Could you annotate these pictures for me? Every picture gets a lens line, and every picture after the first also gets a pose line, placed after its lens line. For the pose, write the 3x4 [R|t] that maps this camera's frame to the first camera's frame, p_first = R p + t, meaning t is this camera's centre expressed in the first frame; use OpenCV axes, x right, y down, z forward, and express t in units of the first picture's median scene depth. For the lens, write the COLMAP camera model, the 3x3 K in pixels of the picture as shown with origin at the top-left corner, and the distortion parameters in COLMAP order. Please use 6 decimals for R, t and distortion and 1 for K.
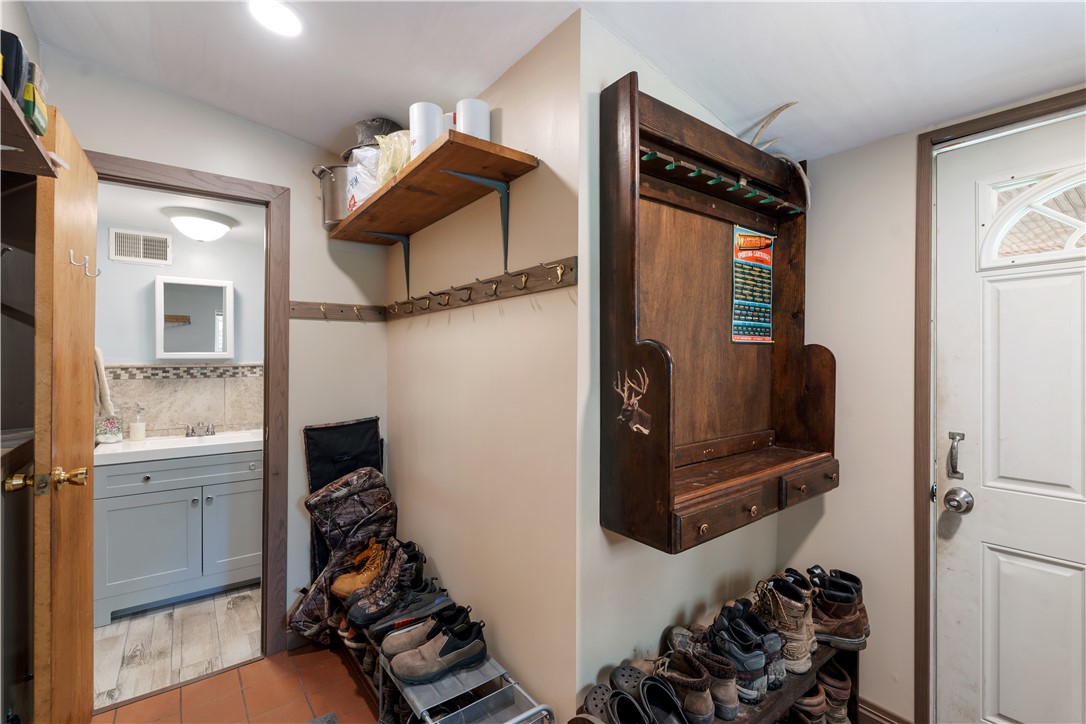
lens RADIAL K [[478.7, 0, 561.4], [0, 478.7, 359.4], [0, 0, 1]] dist [-0.003797, -0.000465]
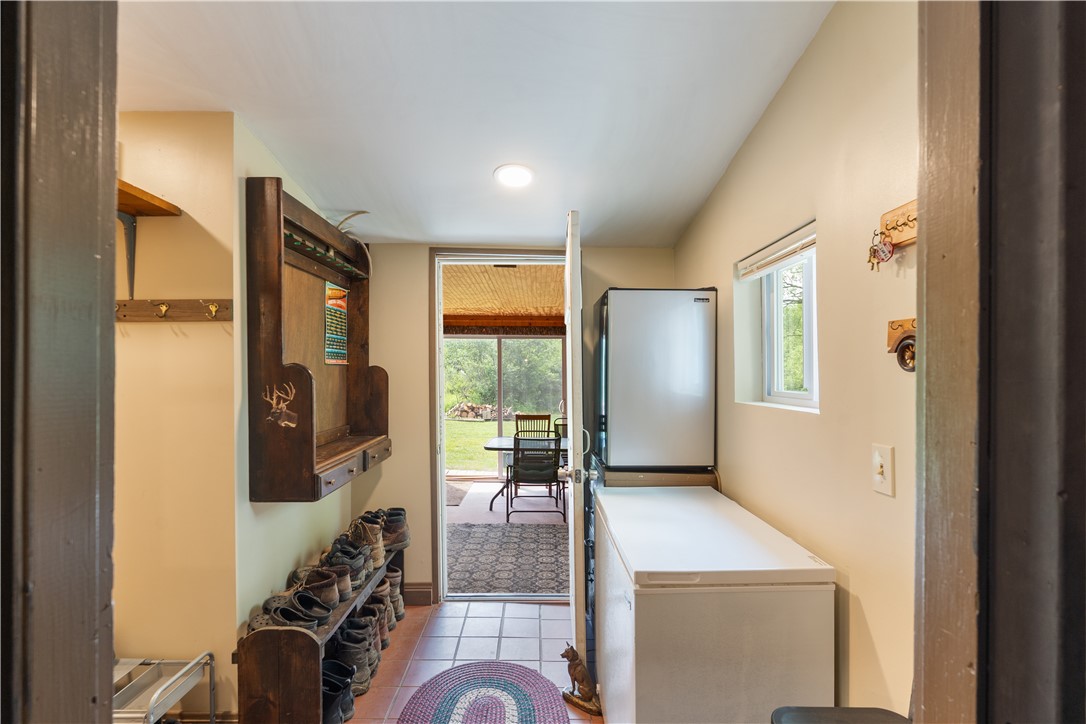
lens RADIAL K [[478.7, 0, 540.7], [0, 478.7, 372.0], [0, 0, 1]] dist [-0.003797, -0.000465]
pose [[0.605280, -0.003738, 0.796004, -0.431595], [0.010550, 0.999939, -0.003327, -0.001206], [-0.795943, 0.010411, 0.605282, -0.405679]]
